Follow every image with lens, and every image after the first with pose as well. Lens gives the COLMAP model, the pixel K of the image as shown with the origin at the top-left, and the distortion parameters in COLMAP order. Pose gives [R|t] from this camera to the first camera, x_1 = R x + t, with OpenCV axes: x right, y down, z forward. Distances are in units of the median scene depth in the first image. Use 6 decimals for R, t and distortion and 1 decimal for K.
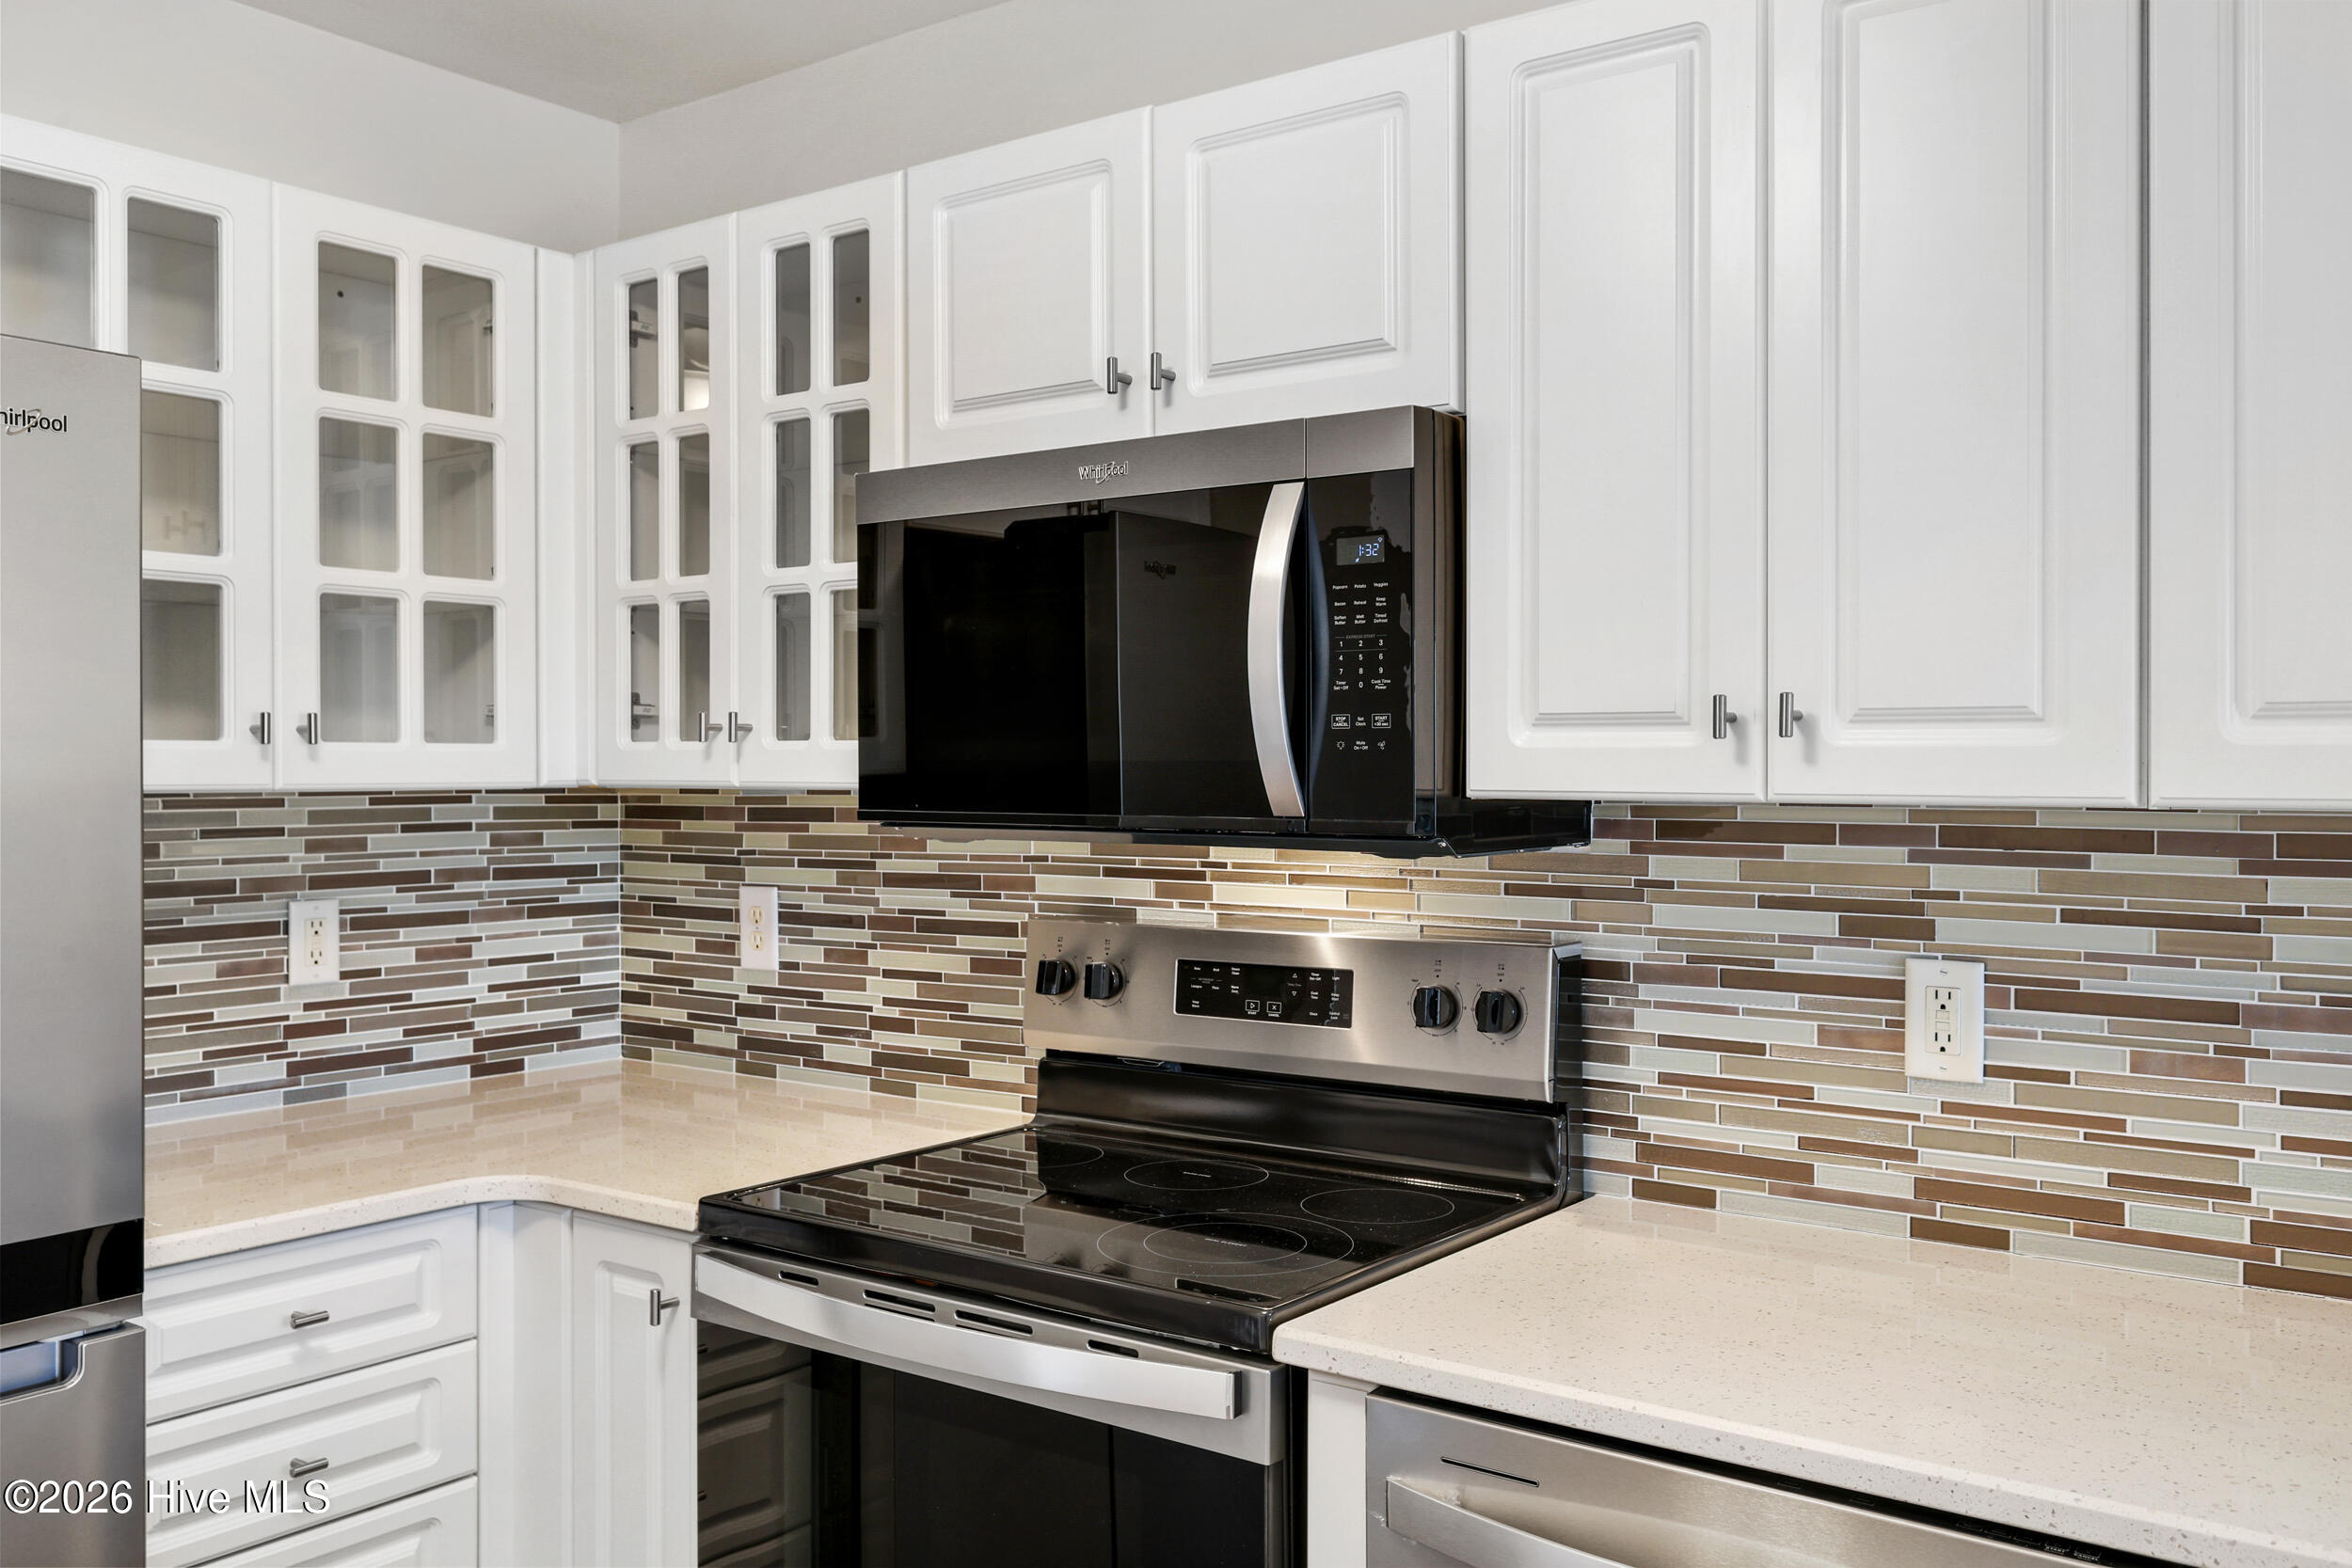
lens RADIAL K [[1924.3, 0, 1181.8], [0, 1924.3, 768.7], [0, 0, 1]] dist [0.004015, 0.001011]
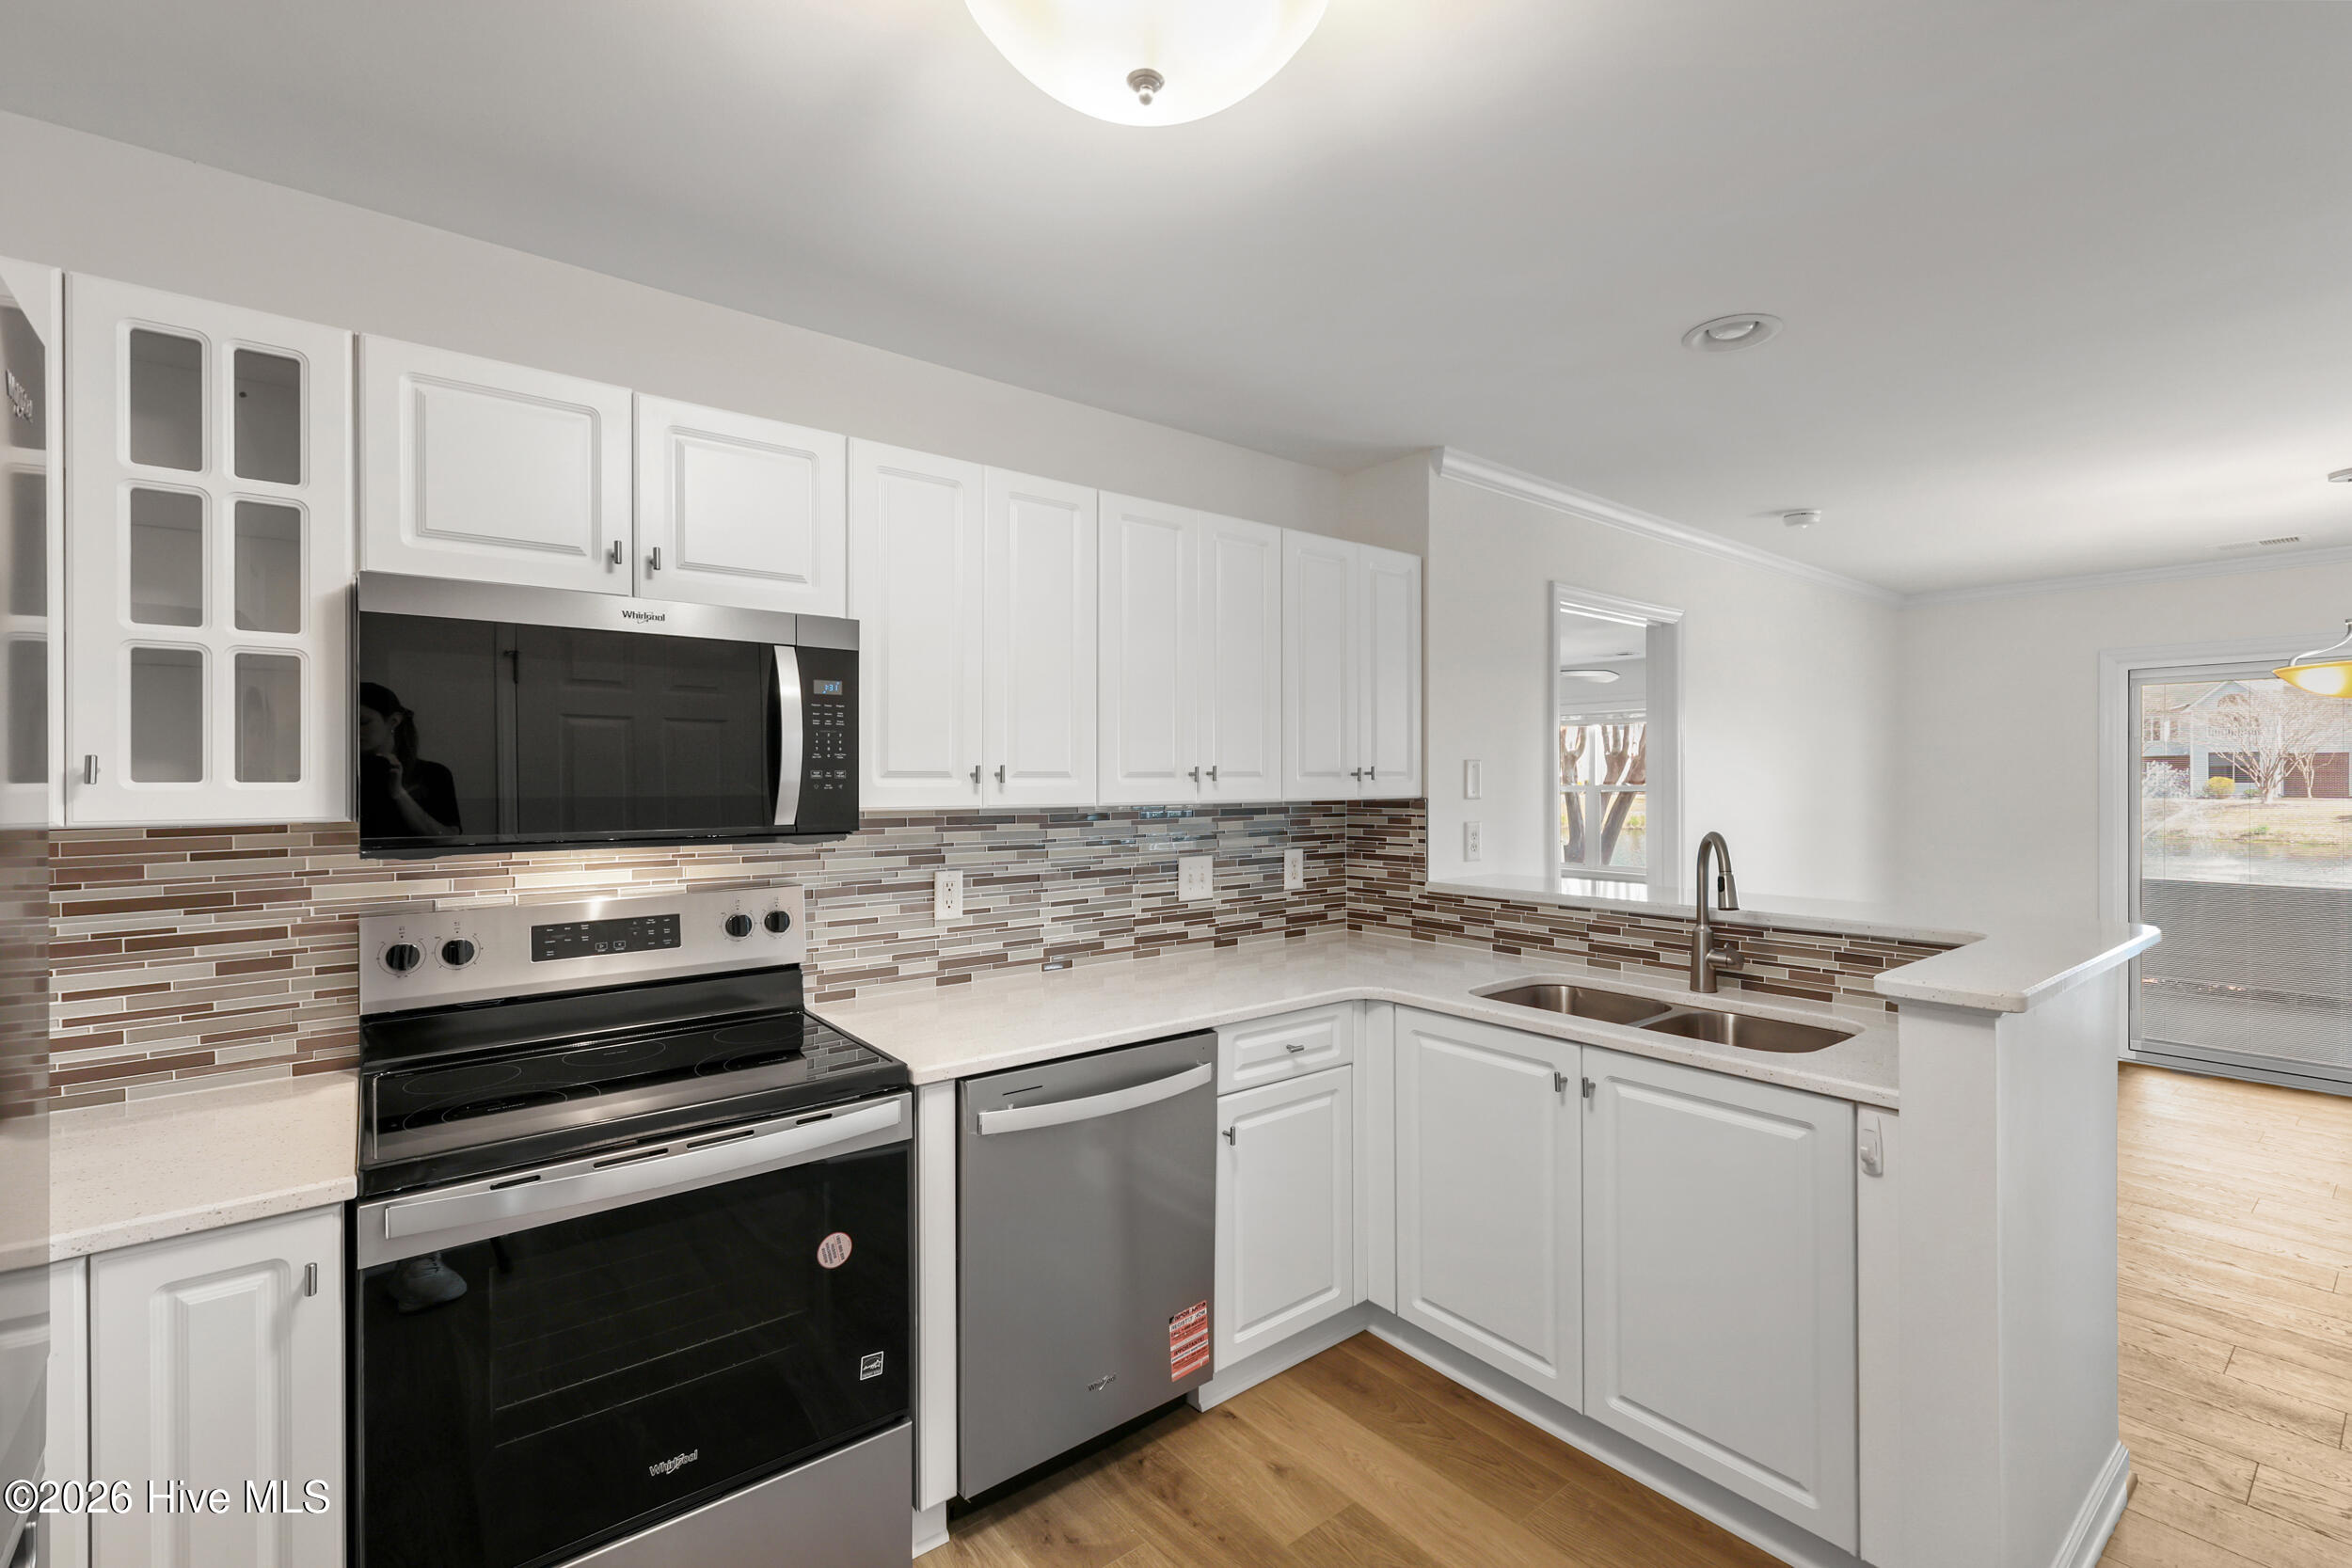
lens RADIAL K [[1017.2, 0, 1177.7], [0, 1017.2, 779.4], [0, 0, 1]] dist [0.003377, 0.000286]
pose [[0.265470, -0.003064, 0.964114, -0.786191], [0.004313, 0.999989, 0.001991, -0.019515], [-0.964109, 0.003630, 0.265480, 0.367979]]
